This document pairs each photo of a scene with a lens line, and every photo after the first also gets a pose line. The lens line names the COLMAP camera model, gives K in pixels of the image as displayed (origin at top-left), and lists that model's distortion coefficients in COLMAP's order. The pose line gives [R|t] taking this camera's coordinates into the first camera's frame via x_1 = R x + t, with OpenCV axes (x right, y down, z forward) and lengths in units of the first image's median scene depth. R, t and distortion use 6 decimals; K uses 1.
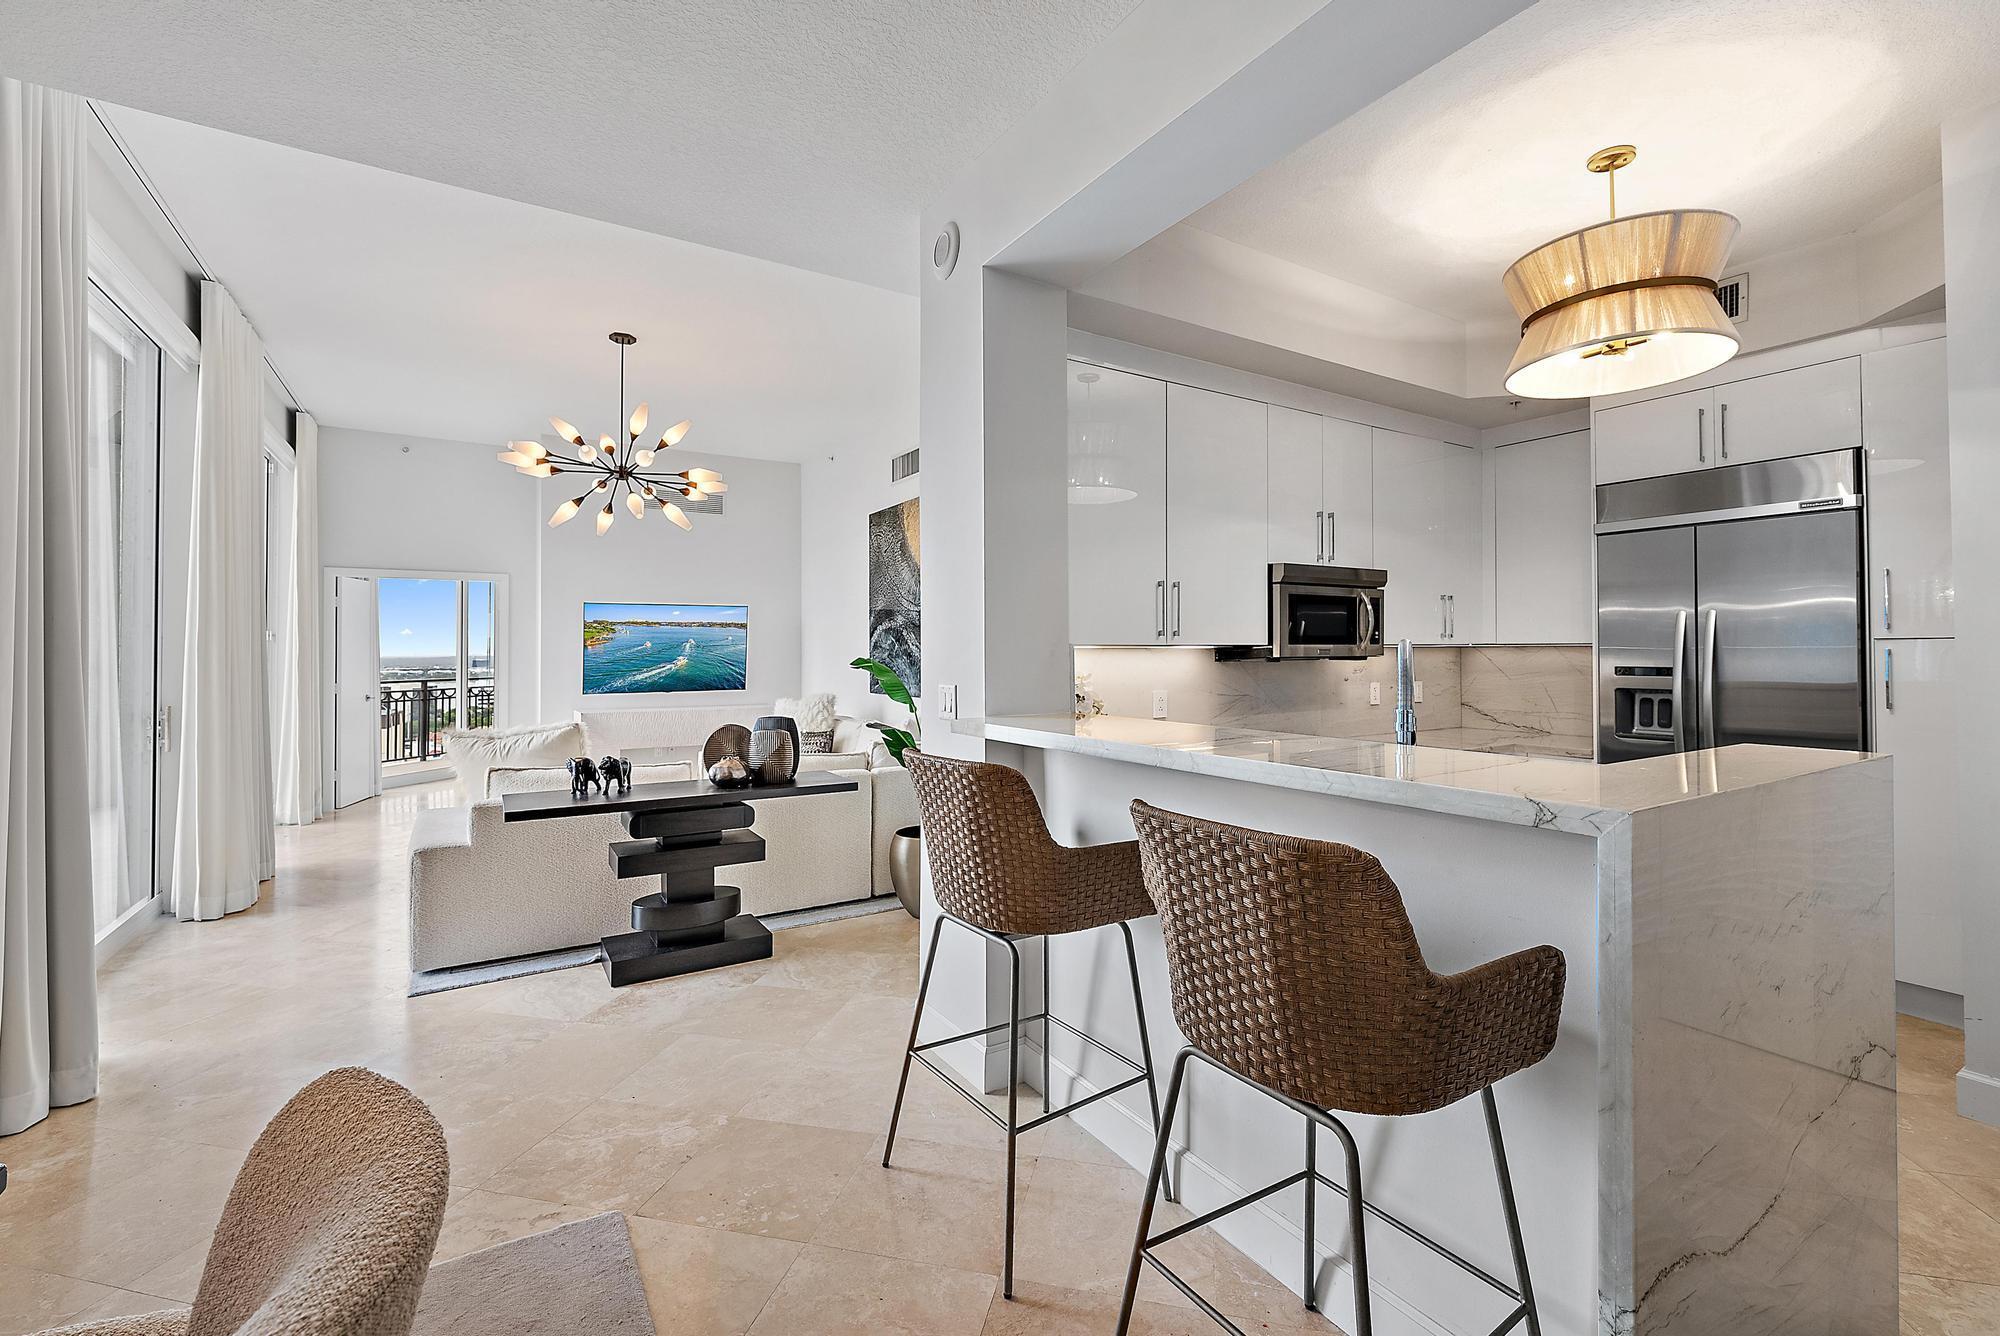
lens RADIAL K [[850.5, 0, 1002.9], [0, 850.5, 648.2], [0, 0, 1]] dist [0.001735, -0.000602]
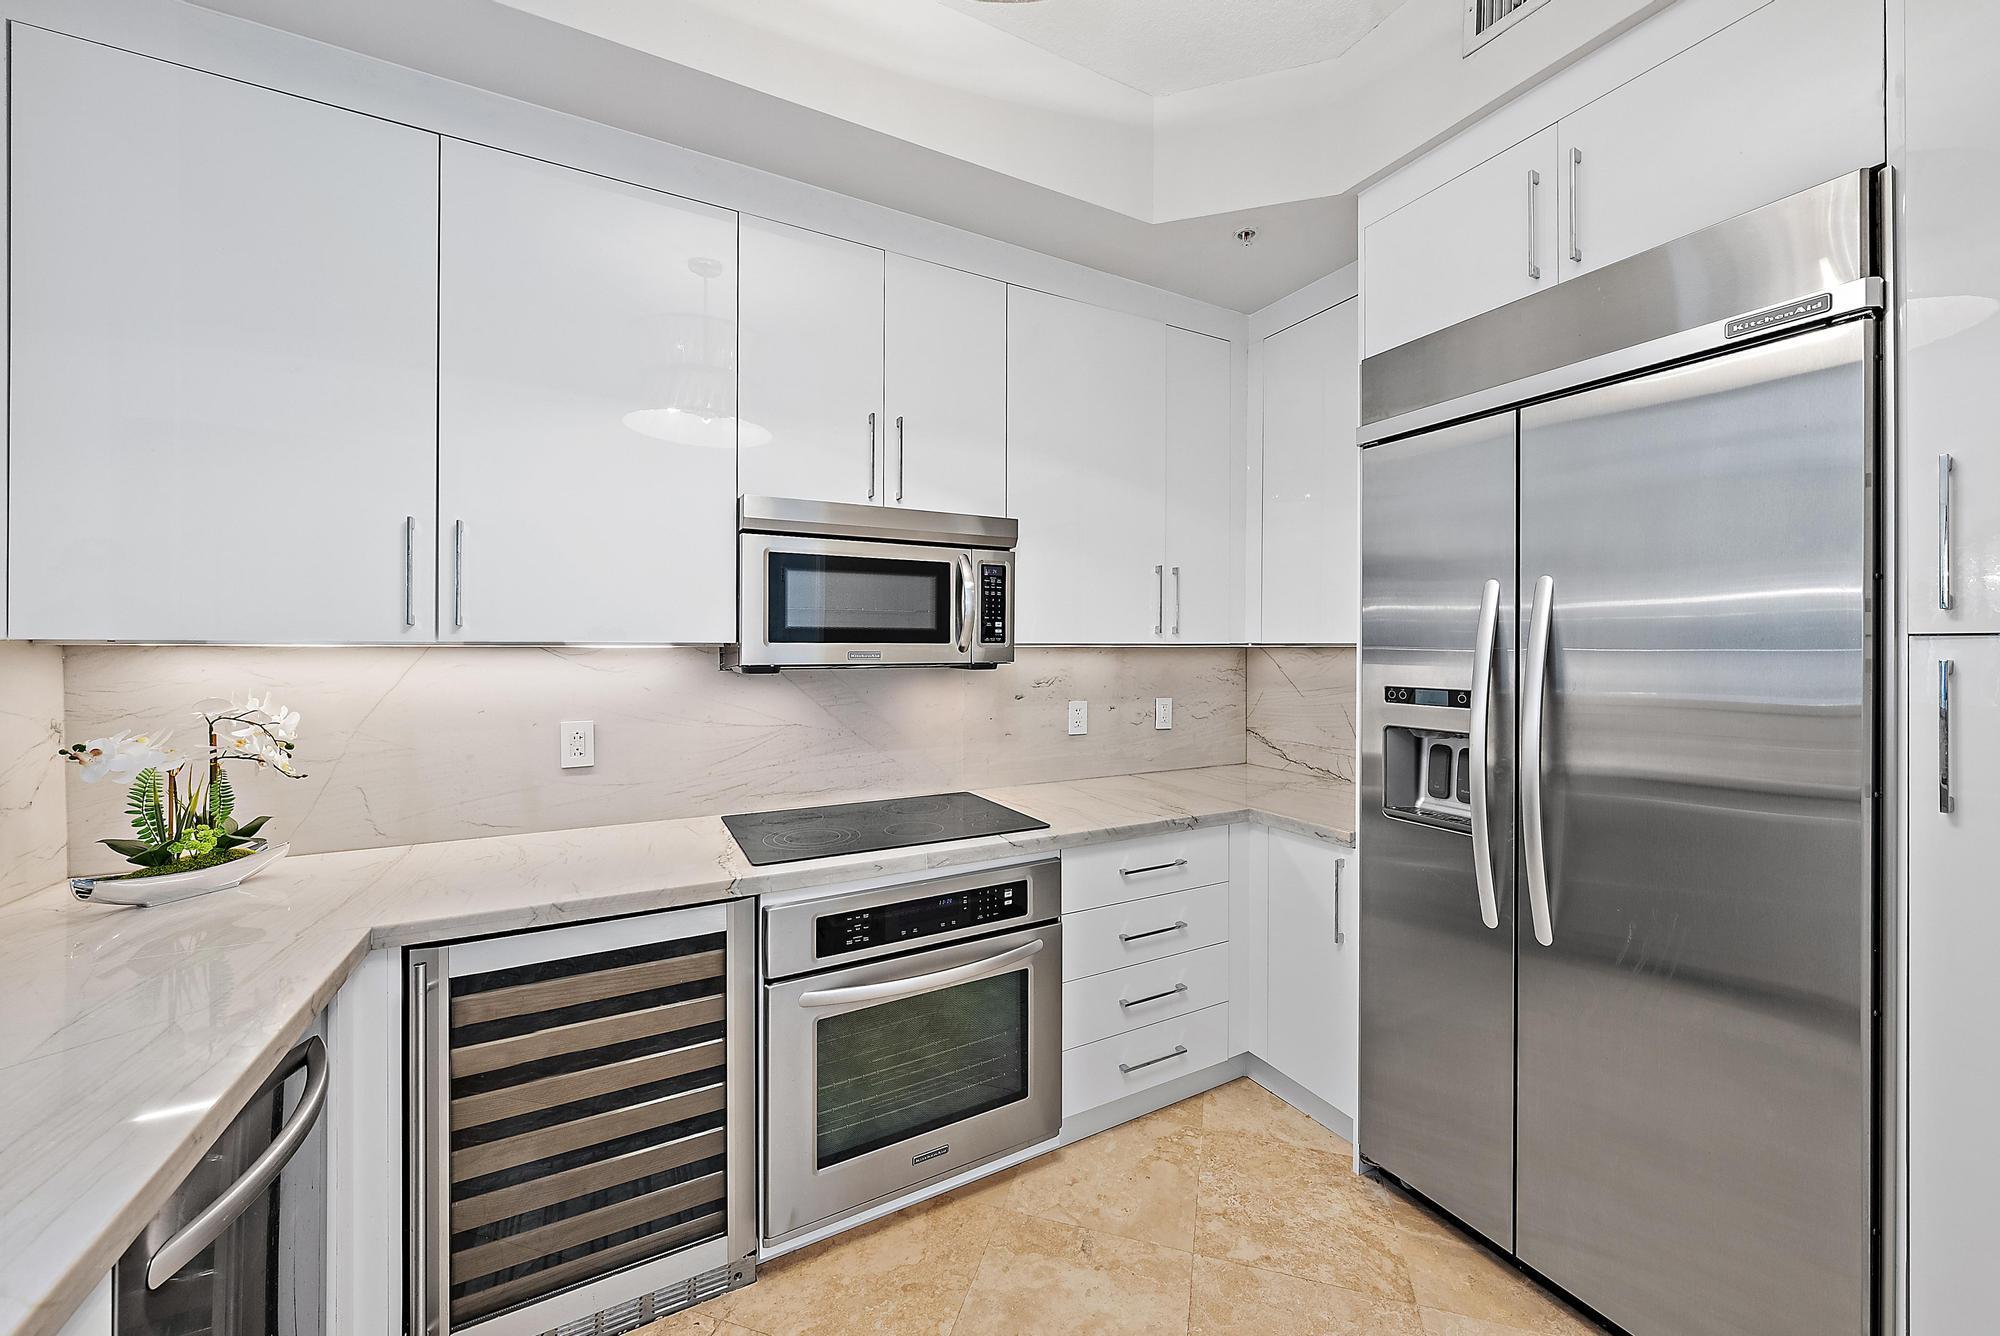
lens RADIAL K [[788.0, 0, 951.4], [0, 788.0, 656.9], [0, 0, 1]] dist [-0.000471, -0.000878]
pose [[0.997270, 0.006522, -0.073559, 0.482799], [-0.005499, 0.999885, 0.014103, -0.002621], [0.073643, -0.013660, 0.997191, 0.480094]]
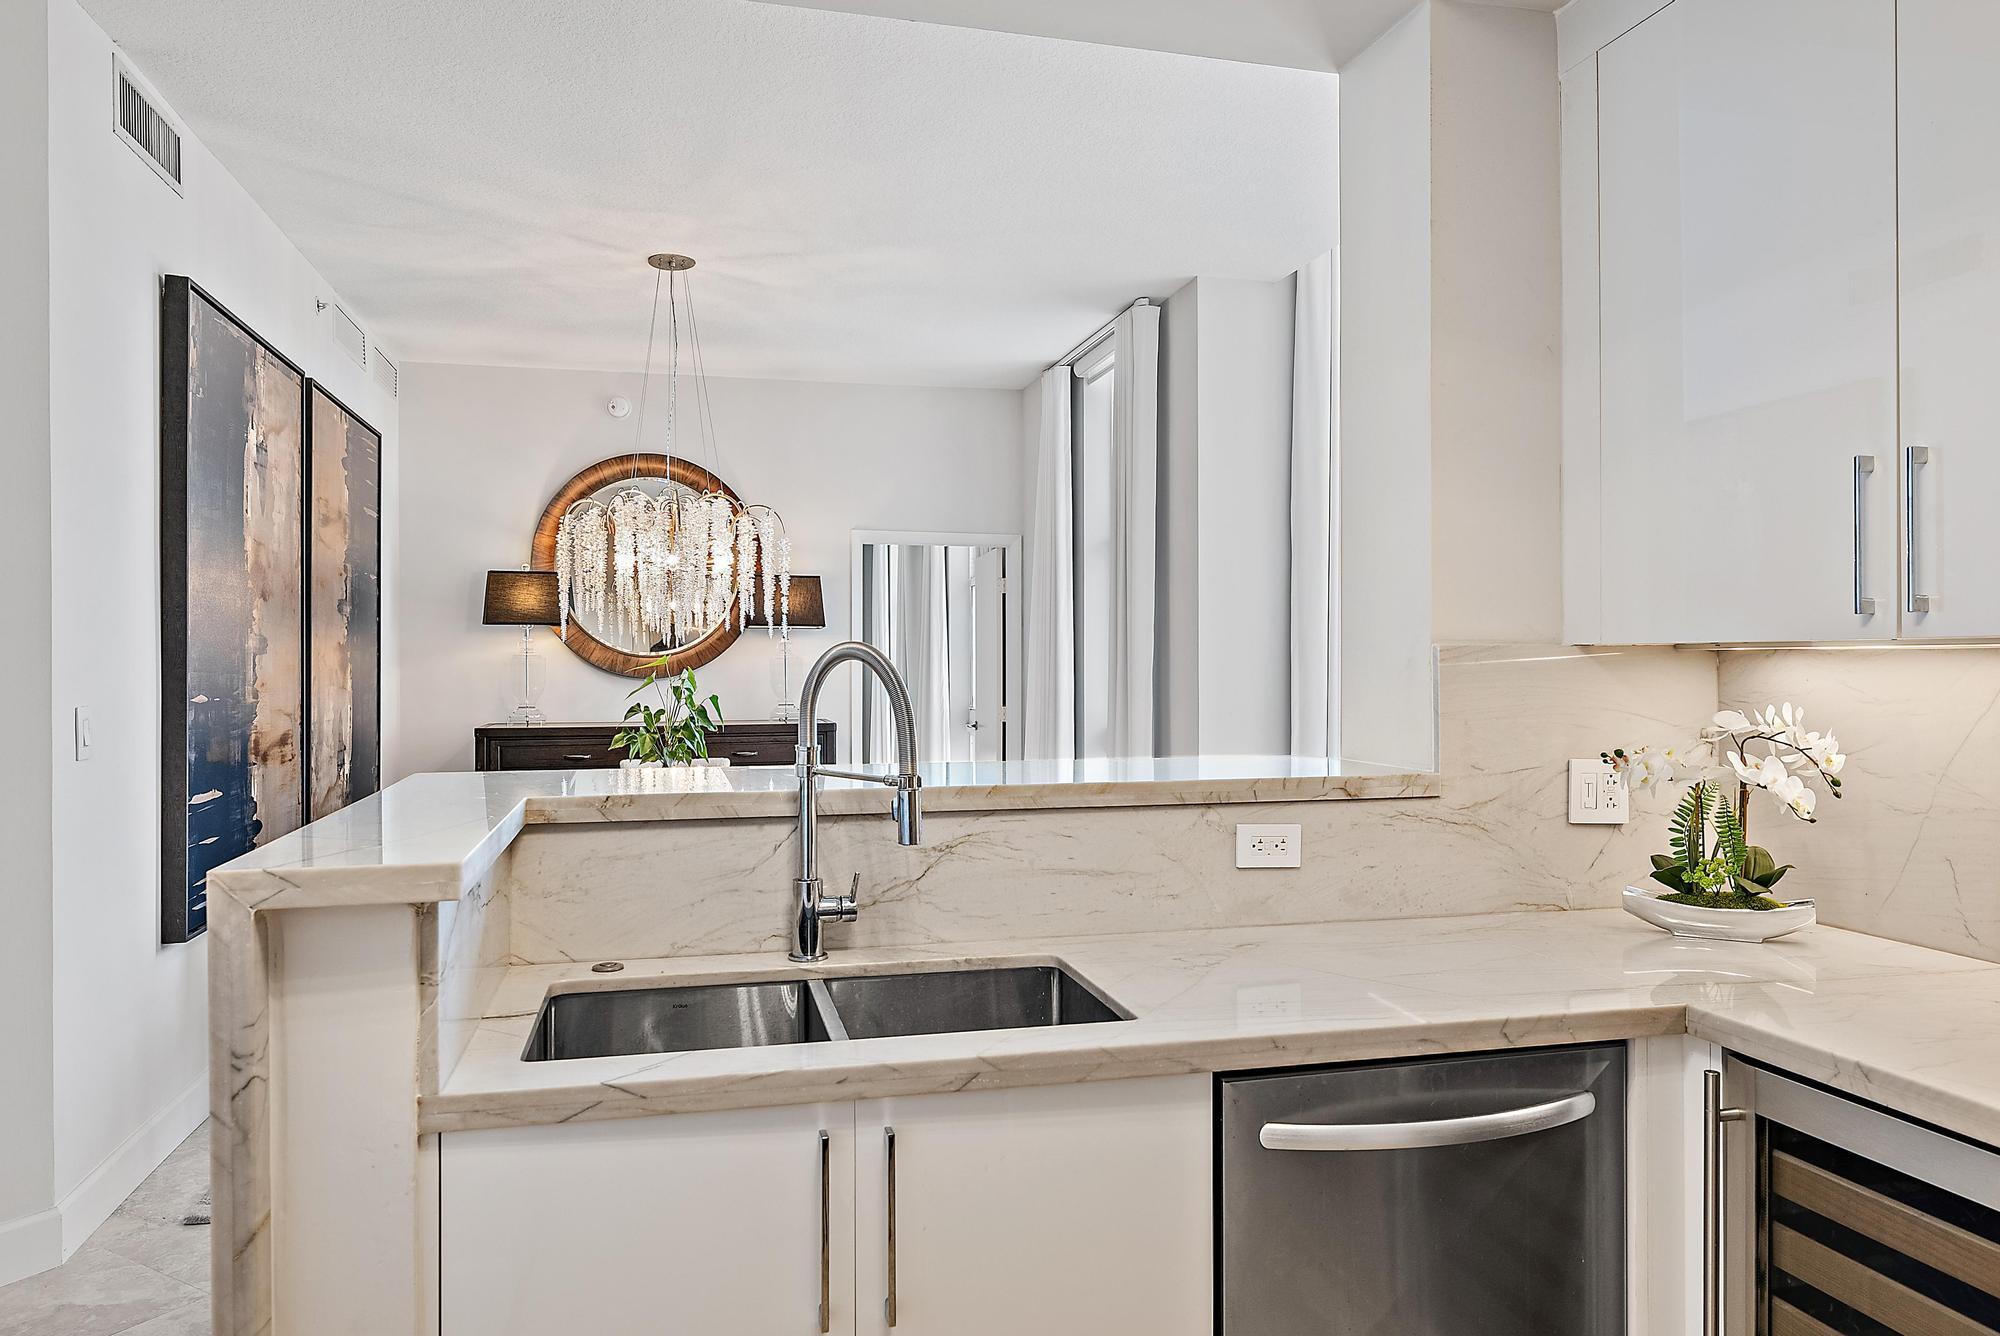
lens RADIAL K [[1340.3, 0, 999.7], [0, 1340.3, 669.4], [0, 0, 1]] dist [-0.004630, -0.001594]
pose [[-0.307625, 0.006223, -0.951487, 0.744232], [0.003798, 0.999979, 0.005312, 0.005345], [0.951500, -0.001980, -0.307642, 0.755866]]
